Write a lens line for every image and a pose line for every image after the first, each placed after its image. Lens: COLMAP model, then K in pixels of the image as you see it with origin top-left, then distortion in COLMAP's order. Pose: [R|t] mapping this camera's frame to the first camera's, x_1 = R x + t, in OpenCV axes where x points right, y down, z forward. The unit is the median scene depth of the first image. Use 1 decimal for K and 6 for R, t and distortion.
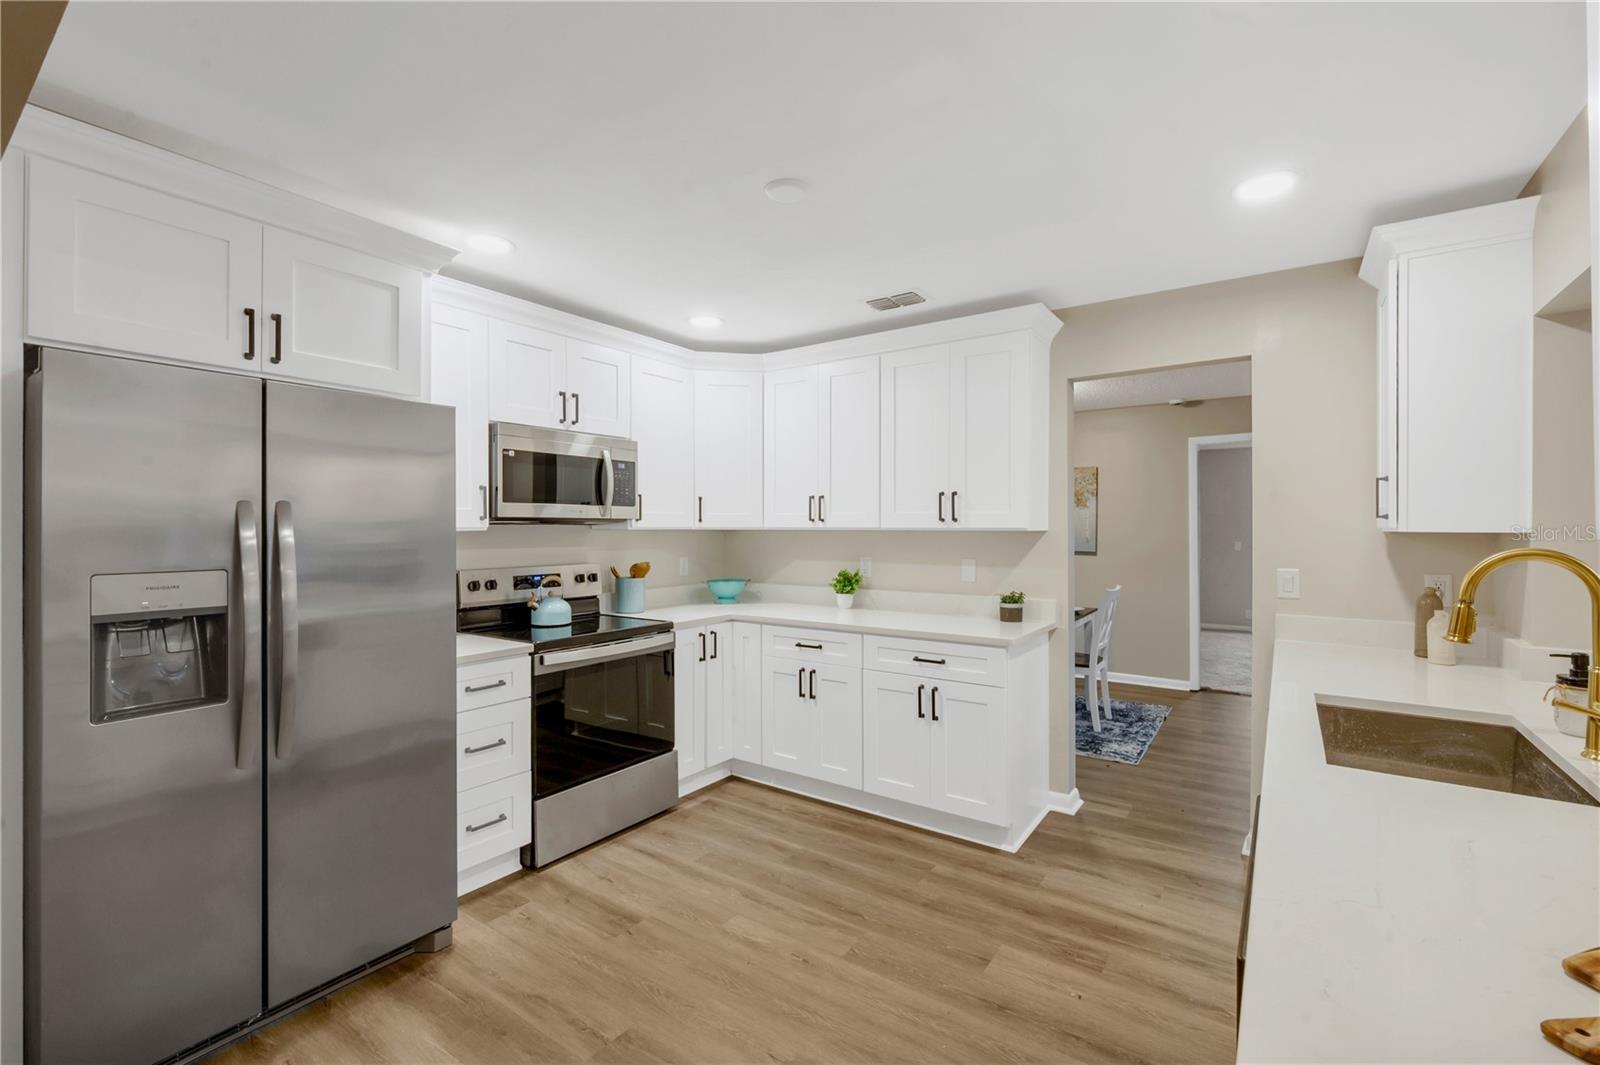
lens RADIAL K [[679.5, 0, 807.5], [0, 679.5, 525.6], [0, 0, 1]] dist [-0.003518, 0.001326]
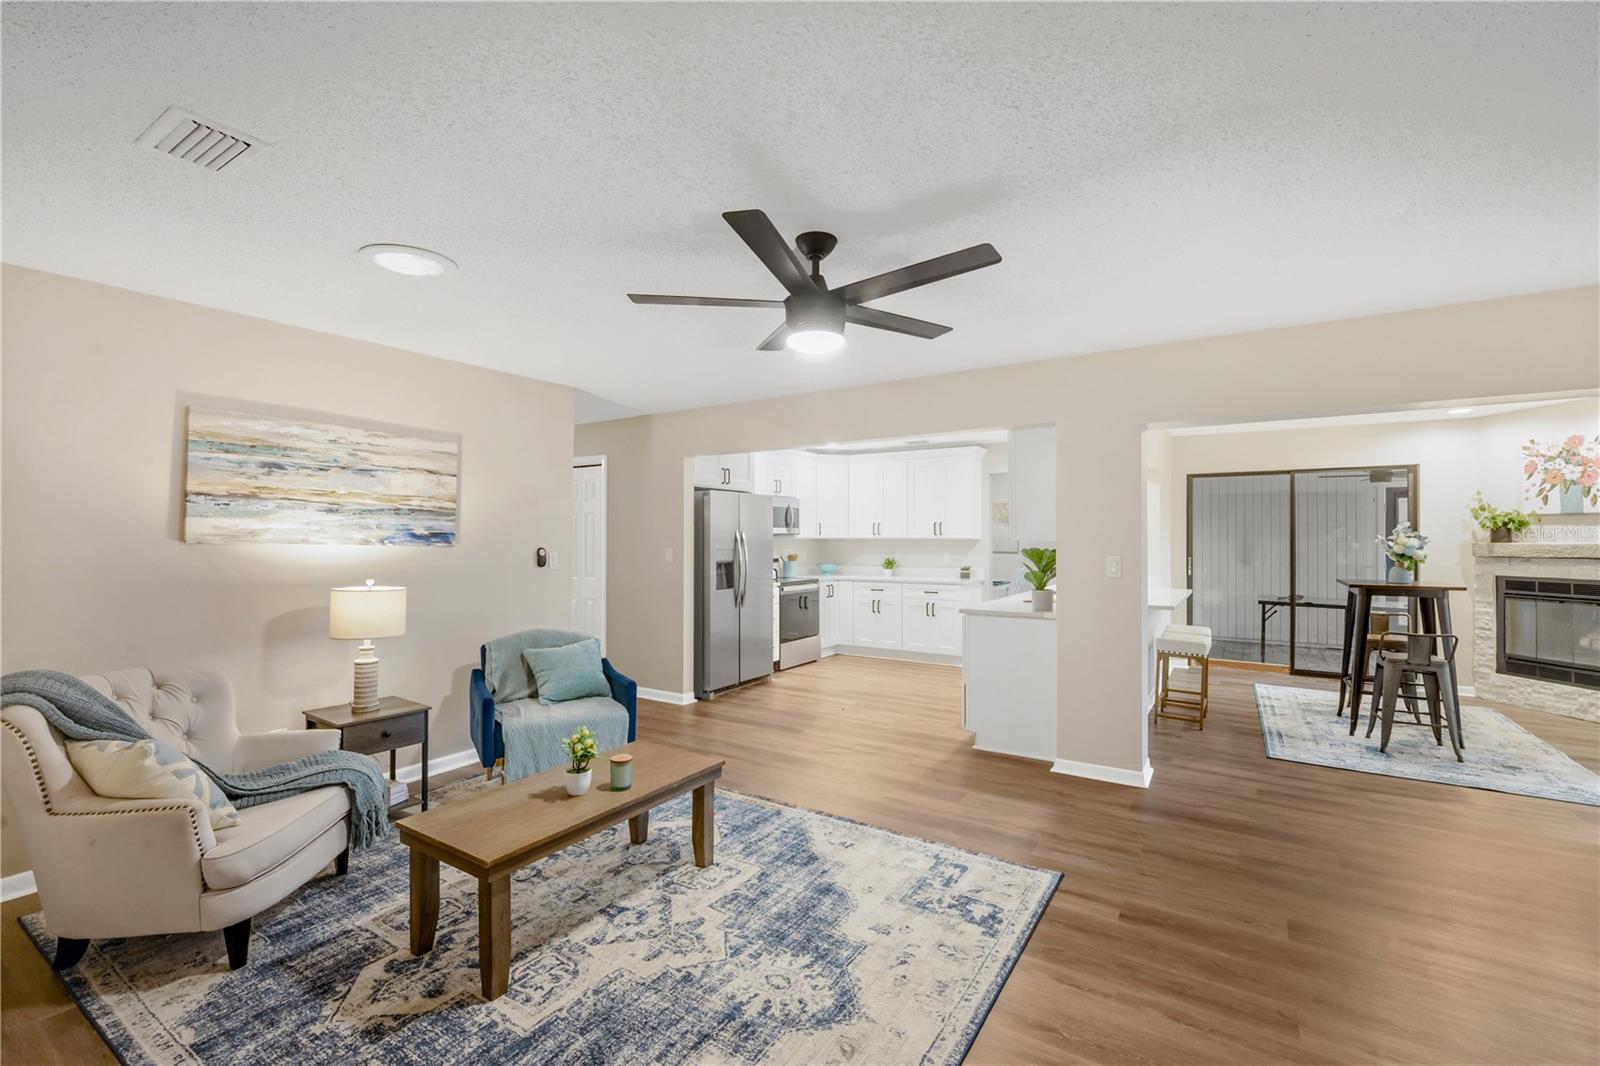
lens RADIAL K [[679.5, 0, 804.3], [0, 679.5, 531.9], [0, 0, 1]] dist [-0.003518, 0.001326]
pose [[0.999362, 0.000395, 0.035724, -0.331926], [-0.000173, 0.999981, -0.006209, -0.002690], [-0.035726, 0.006199, 0.999342, -1.302878]]
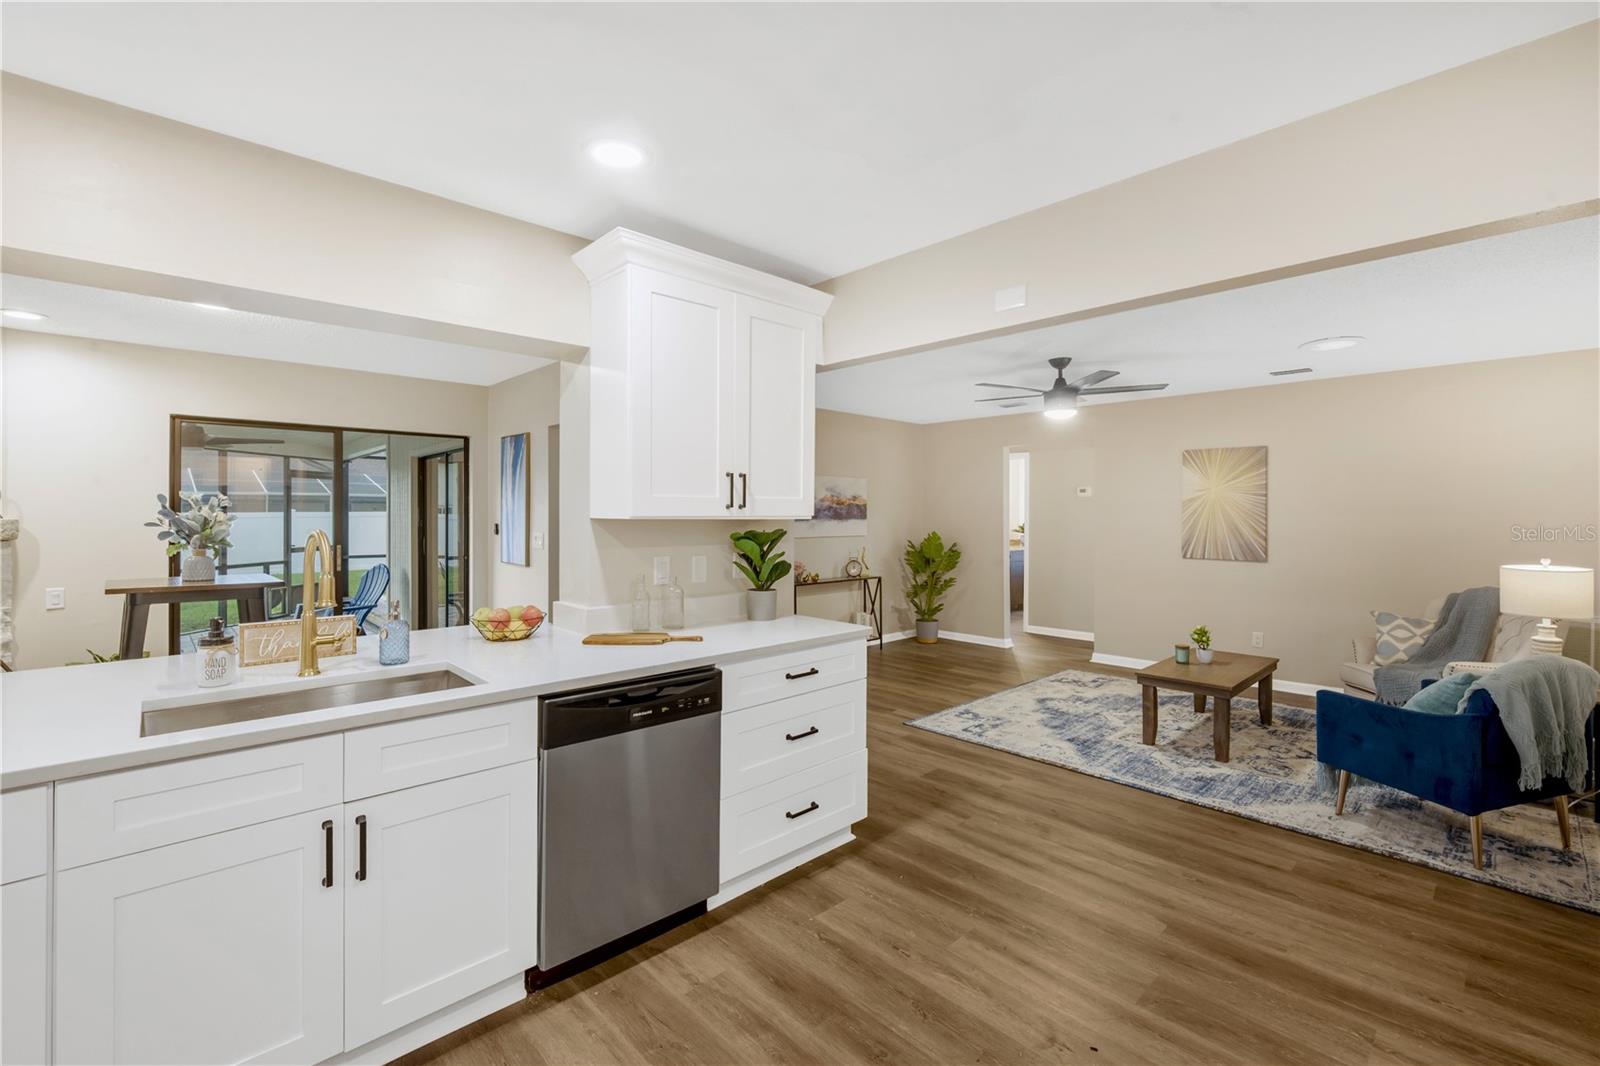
lens RADIAL K [[679.5, 0, 815.1], [0, 679.5, 509.2], [0, 0, 1]] dist [-0.003518, 0.001326]
pose [[-0.981345, -0.002157, 0.192243, -0.064143], [-0.004418, 0.999926, -0.011335, 0.003558], [-0.192204, -0.011973, -0.981282, 0.929602]]
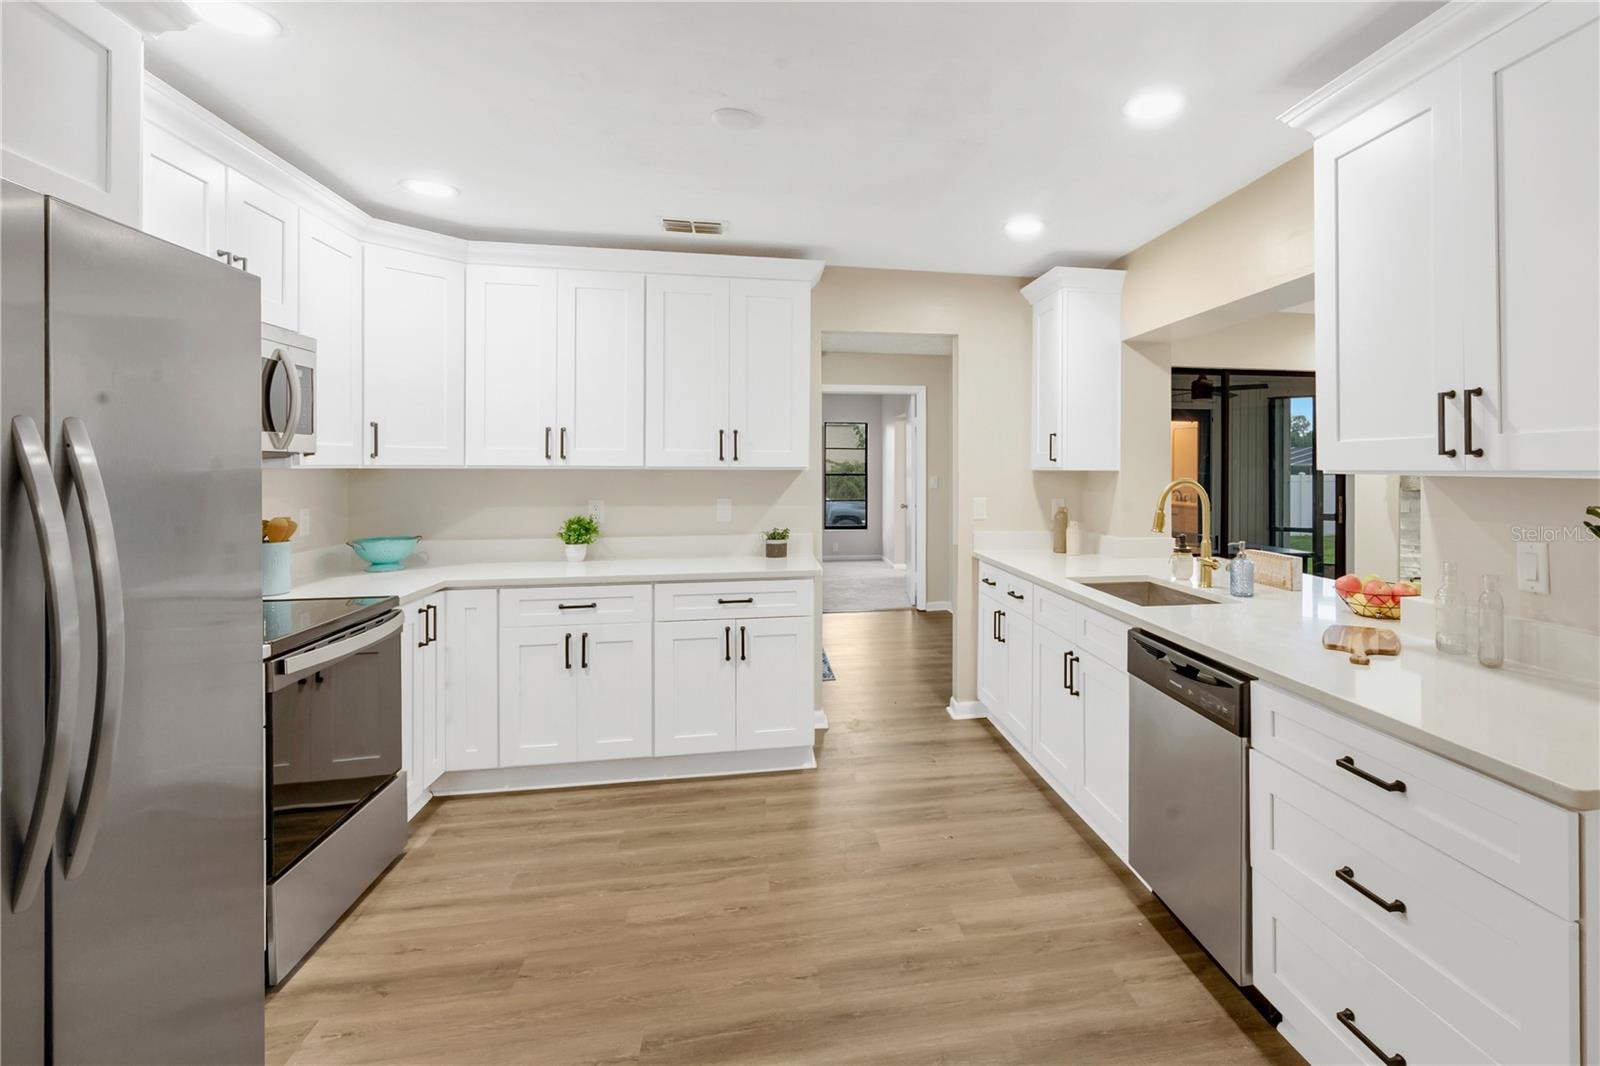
lens RADIAL K [[778.5, 0, 914.3], [0, 778.5, 466.4], [0, 0, 1]] dist [-0.006747, -0.000337]
pose [[0.685242, 0.002119, 0.728312, -0.427867], [-0.003373, 0.999994, 0.000264, 0.001593], [-0.728307, -0.002637, 0.685245, 0.034660]]
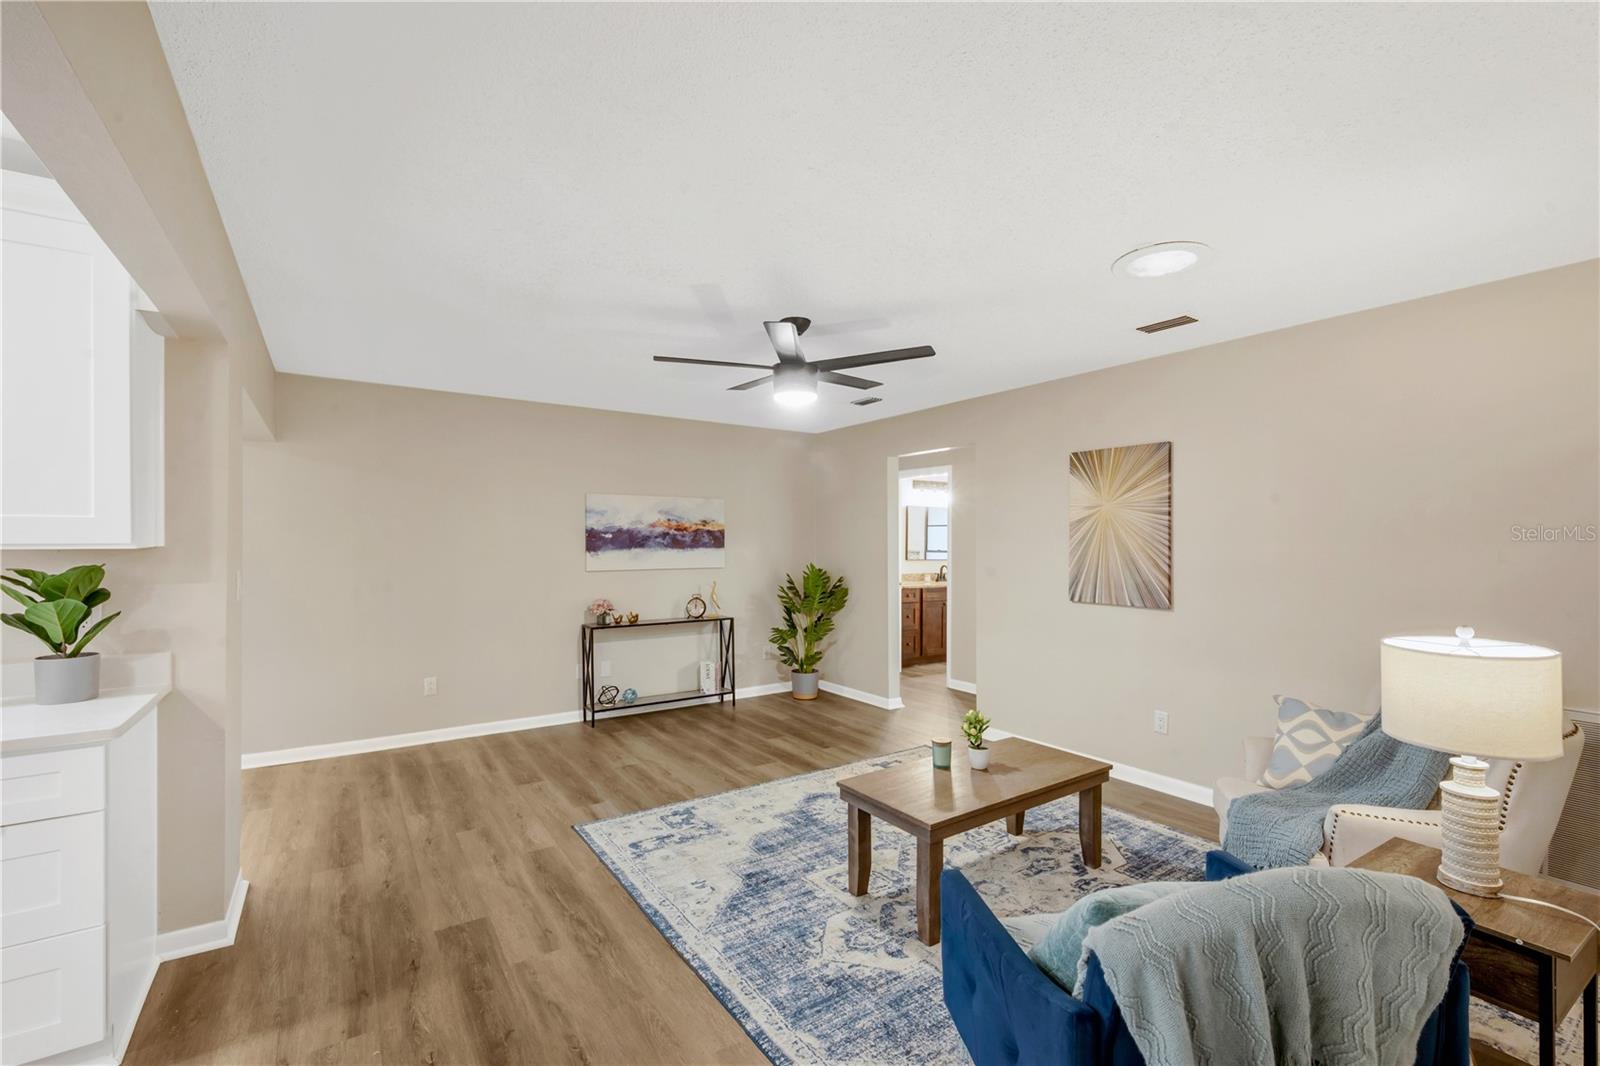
lens RADIAL K [[679.5, 0, 805.4], [0, 679.5, 533.9], [0, 0, 1]] dist [-0.003518, 0.001326]
pose [[-0.936479, 0.003396, 0.350707, -0.657697], [-0.002298, 0.999872, -0.015818, 0.000609], [-0.350716, -0.015619, -0.936351, 0.371628]]
